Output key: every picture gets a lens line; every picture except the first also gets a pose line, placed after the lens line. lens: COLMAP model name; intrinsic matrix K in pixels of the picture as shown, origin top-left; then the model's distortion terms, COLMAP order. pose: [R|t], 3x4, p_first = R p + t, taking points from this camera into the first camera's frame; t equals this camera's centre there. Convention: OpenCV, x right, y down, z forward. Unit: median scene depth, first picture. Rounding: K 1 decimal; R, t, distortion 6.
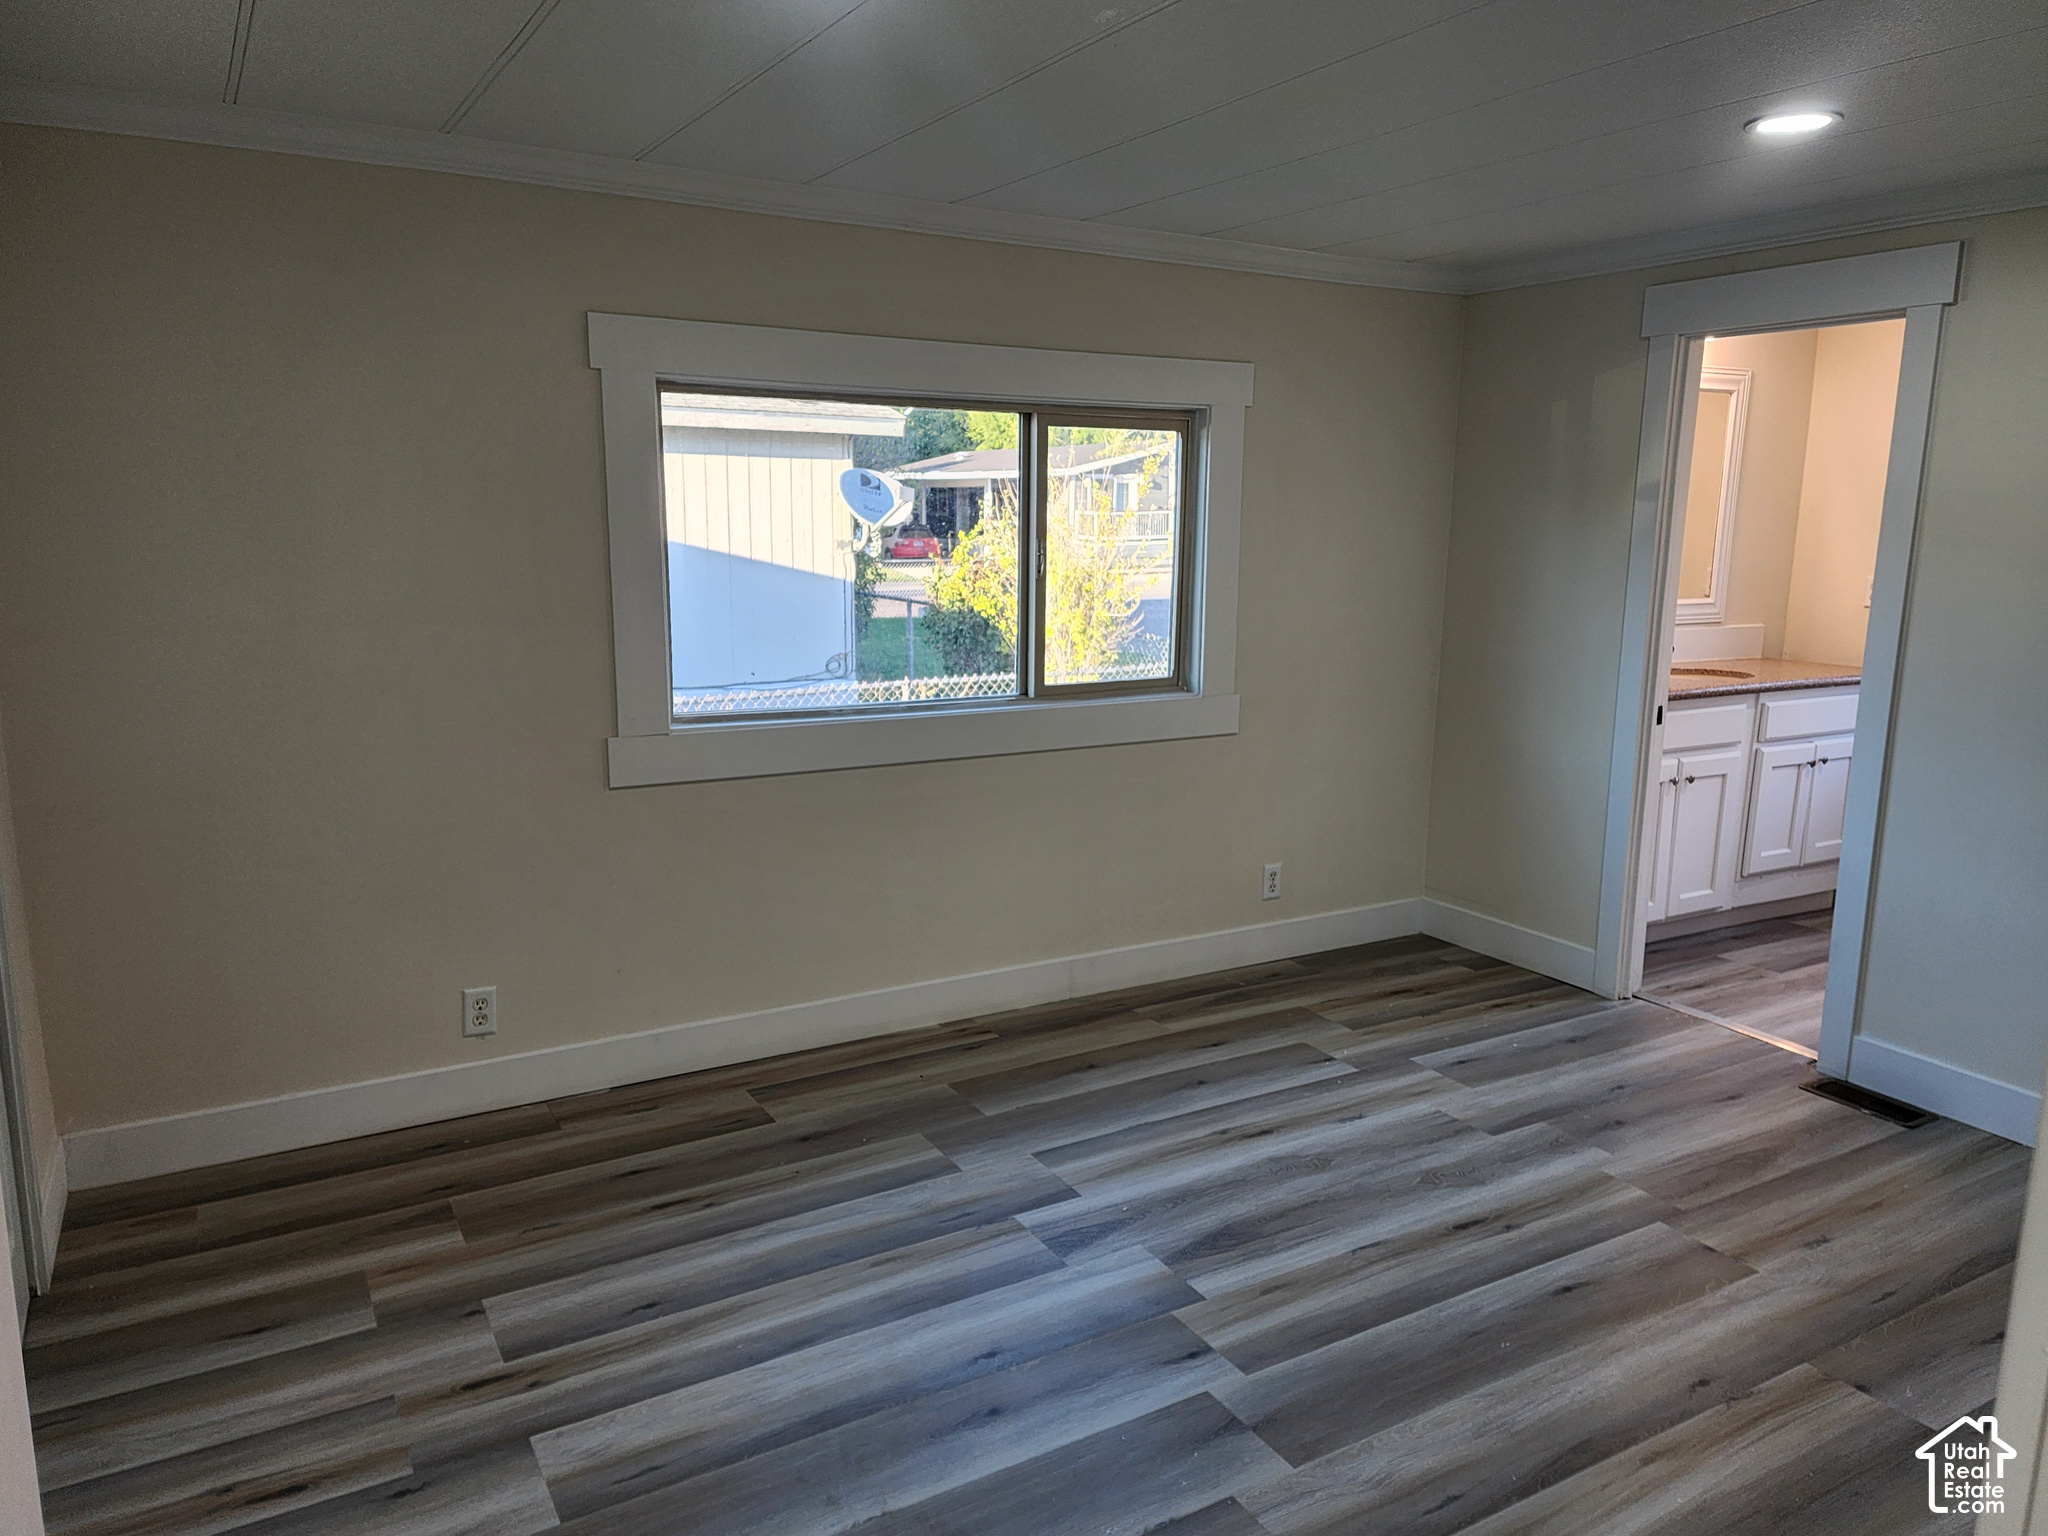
lens RADIAL K [[1411.1, 0, 1030.3], [0, 1411.1, 767.6], [0, 0, 1]] dist [0.092320, -0.085403]
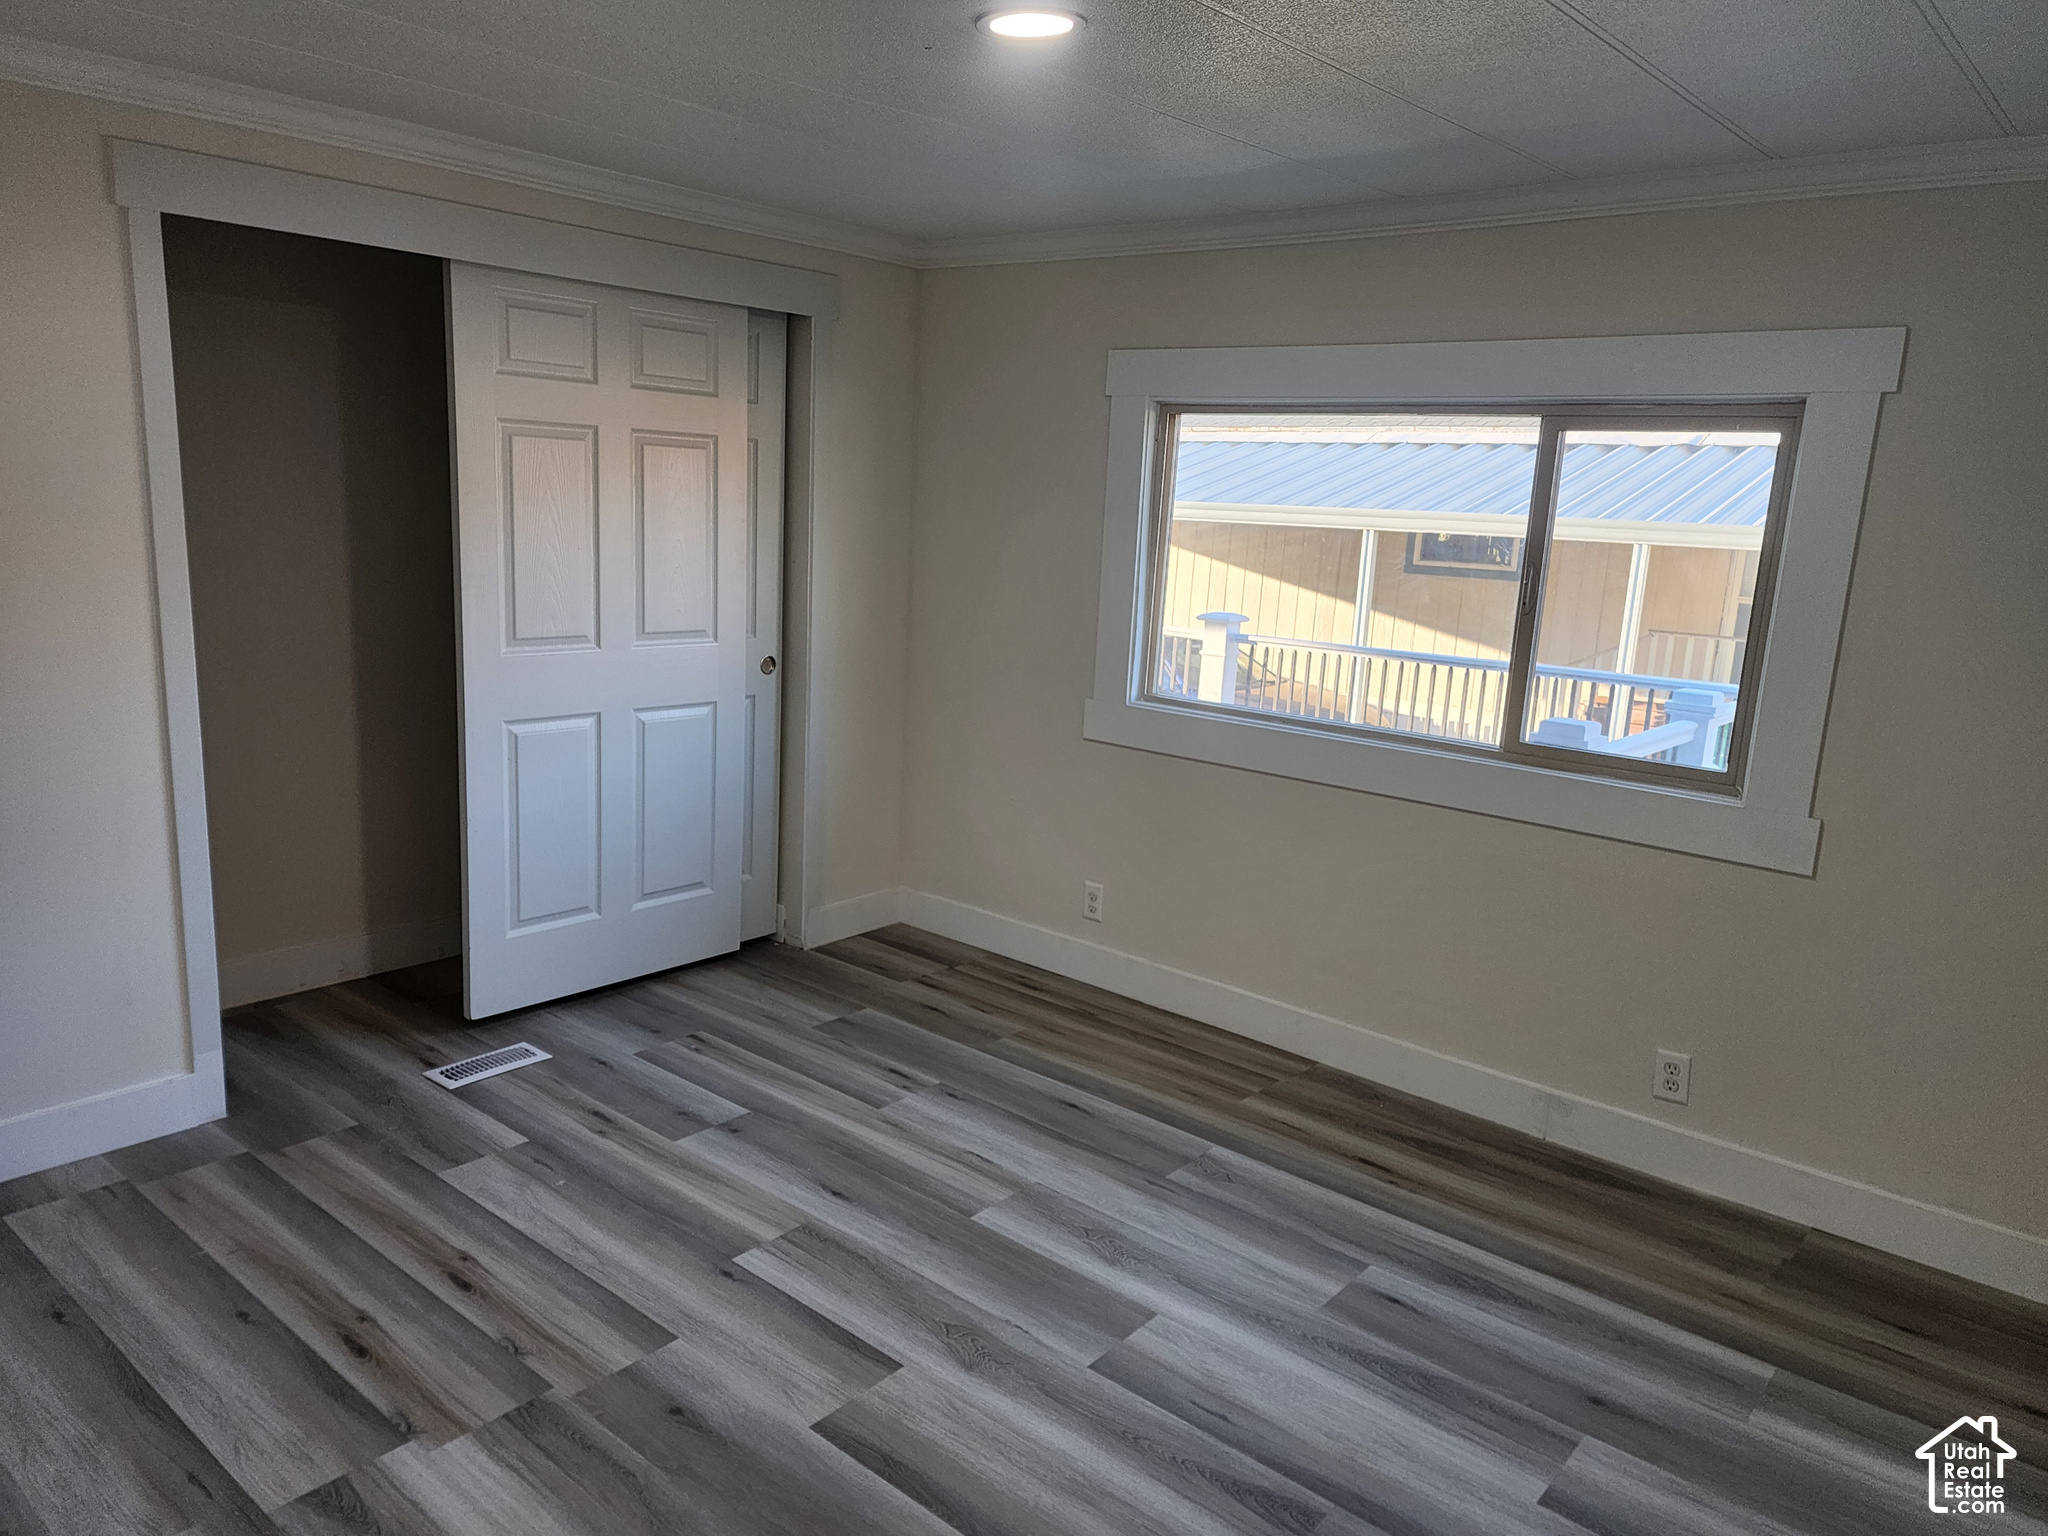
lens RADIAL K [[1411.1, 0, 1030.3], [0, 1411.1, 767.6], [0, 0, 1]] dist [0.092320, -0.085403]
pose [[0.344213, 0.176673, -0.922119, 0.587941], [-0.231584, 0.967767, 0.098972, -0.050411], [0.909883, 0.179480, 0.374033, 0.365651]]
